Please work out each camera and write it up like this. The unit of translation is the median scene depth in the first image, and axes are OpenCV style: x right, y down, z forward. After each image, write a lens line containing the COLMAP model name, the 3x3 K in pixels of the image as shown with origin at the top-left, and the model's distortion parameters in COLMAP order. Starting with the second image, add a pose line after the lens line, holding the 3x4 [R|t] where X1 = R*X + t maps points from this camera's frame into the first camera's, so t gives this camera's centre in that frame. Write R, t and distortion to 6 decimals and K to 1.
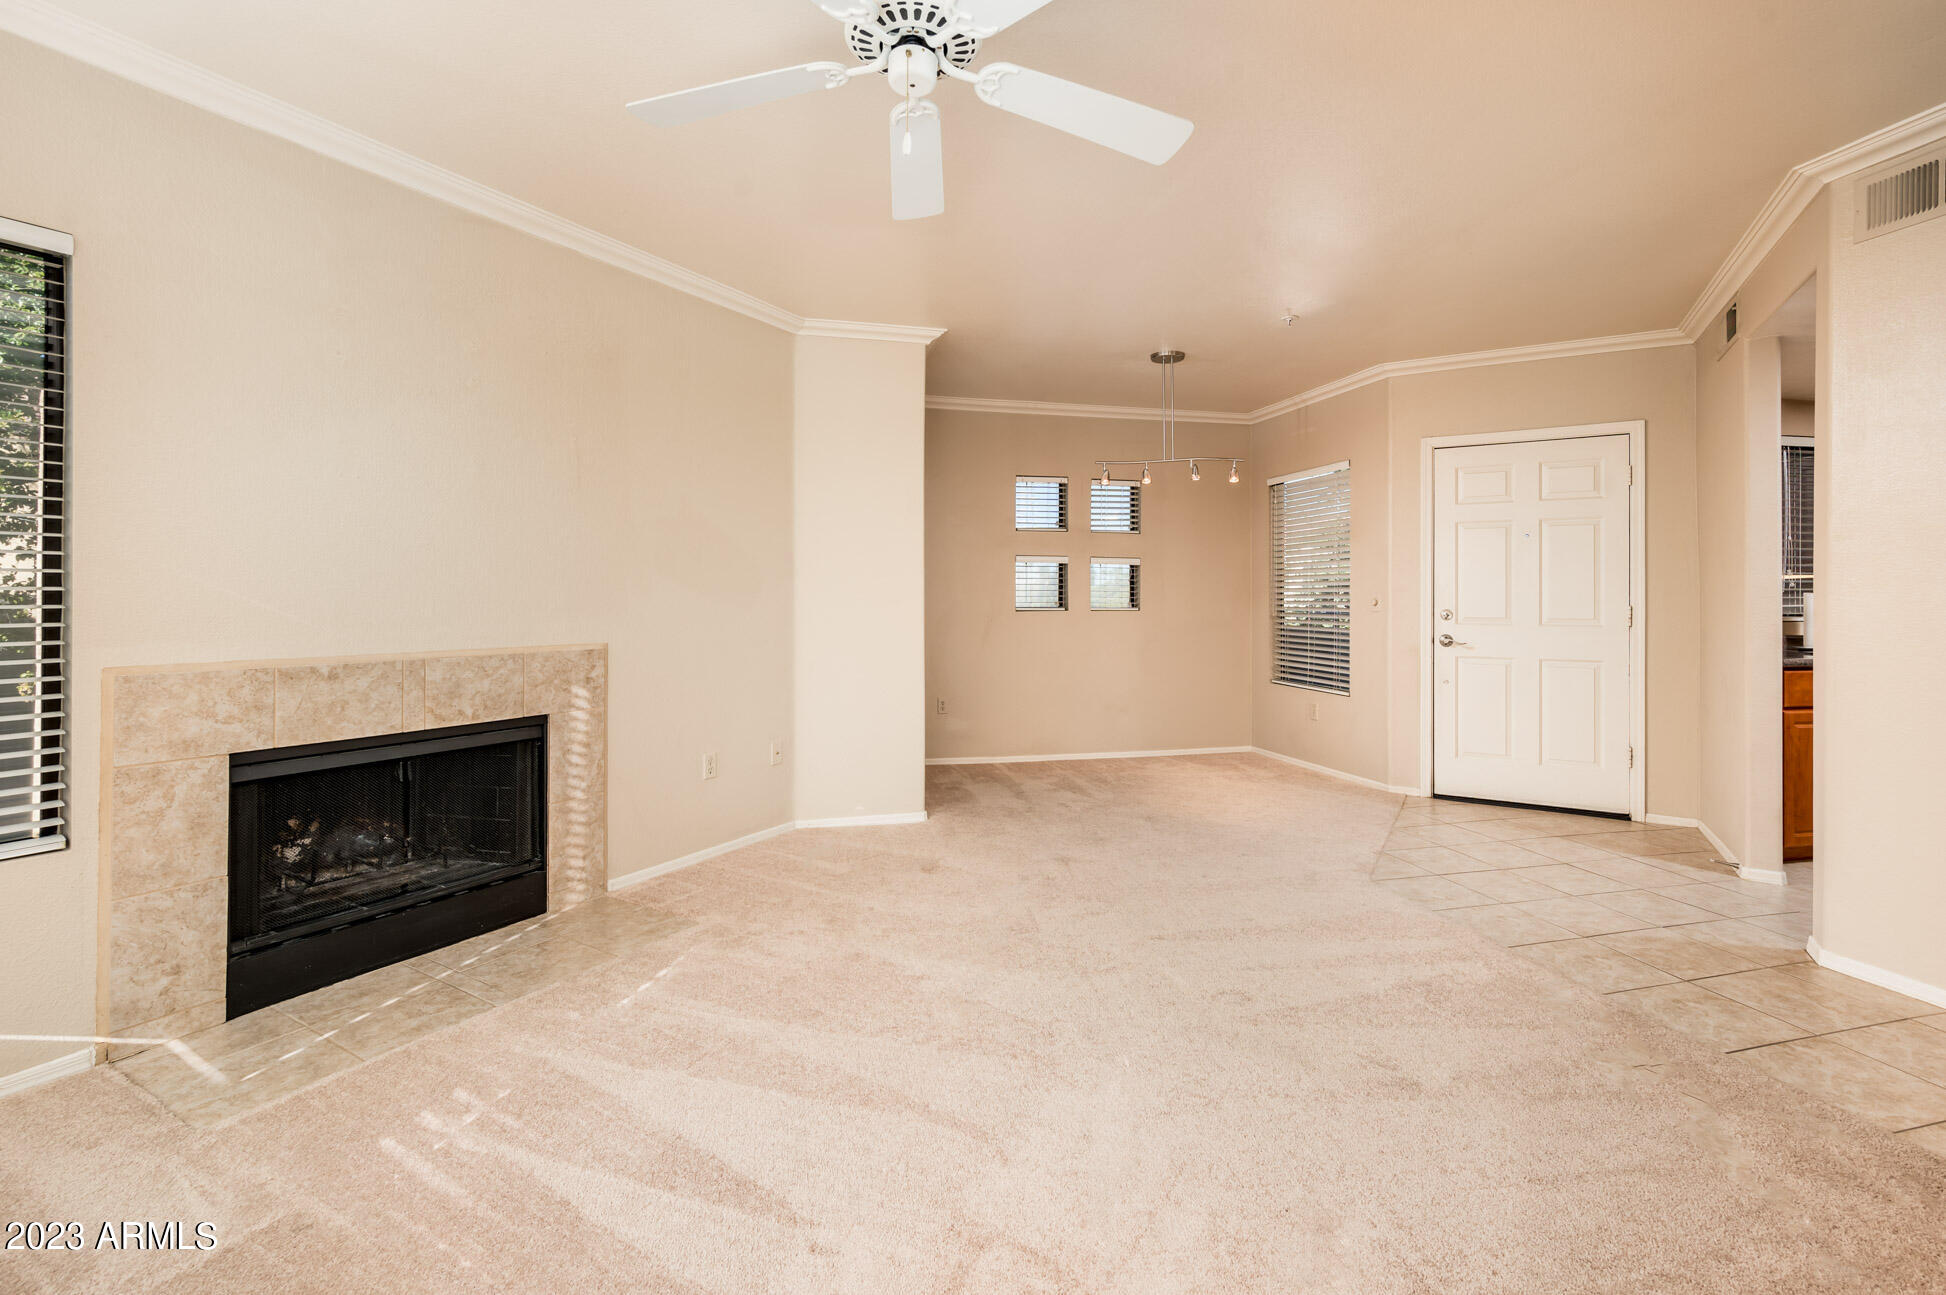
lens RADIAL K [[863.6, 0, 980.3], [0, 863.6, 604.6], [0, 0, 1]] dist [0.001909, 0.000767]
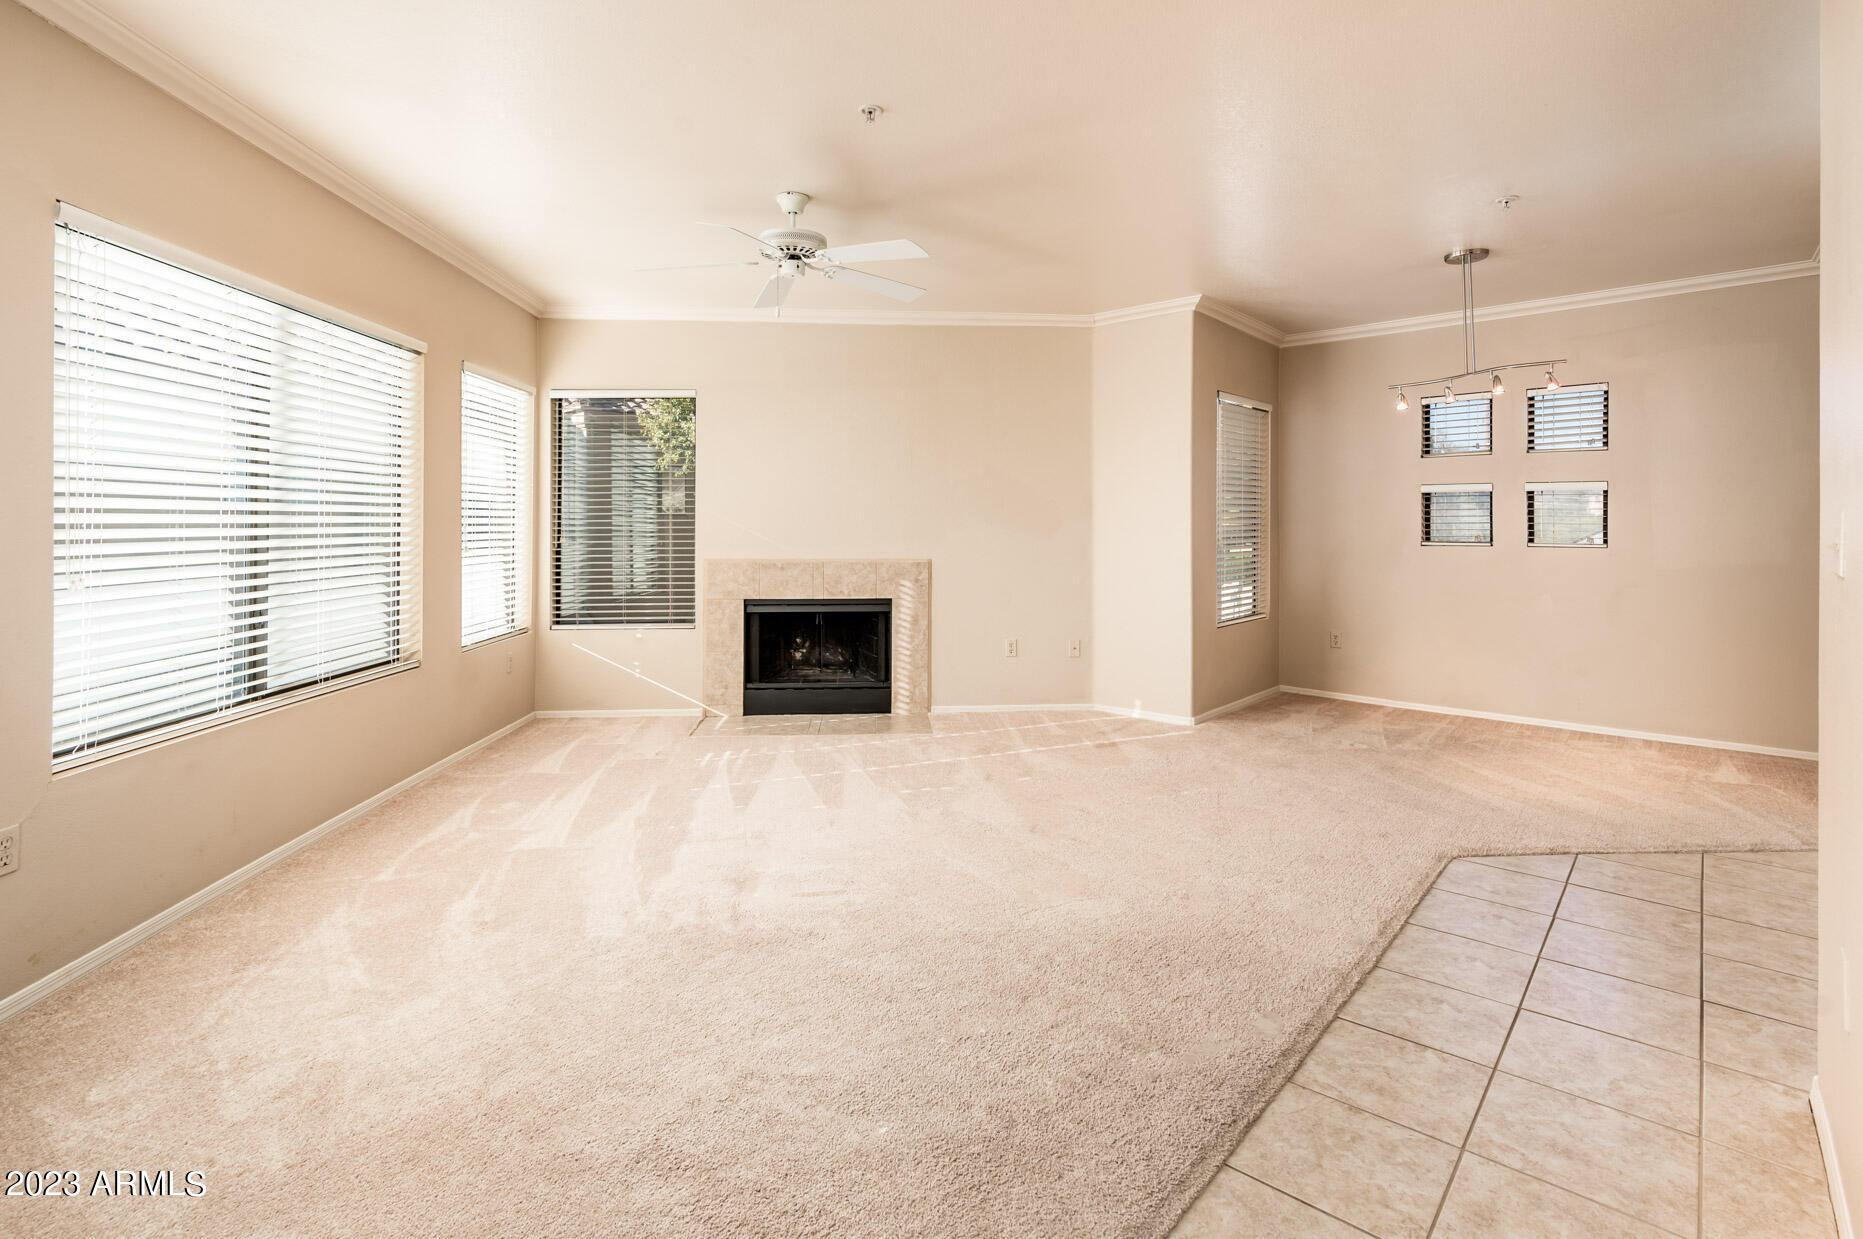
lens RADIAL K [[875.2, 0, 899.4], [0, 875.2, 539.0], [0, 0, 1]] dist [0.017433, 0.000955]
pose [[0.550999, 0.009499, -0.834452, 1.017599], [-0.007061, 0.999952, 0.006720, -0.004020], [0.834476, 0.002190, 0.551040, 0.050425]]
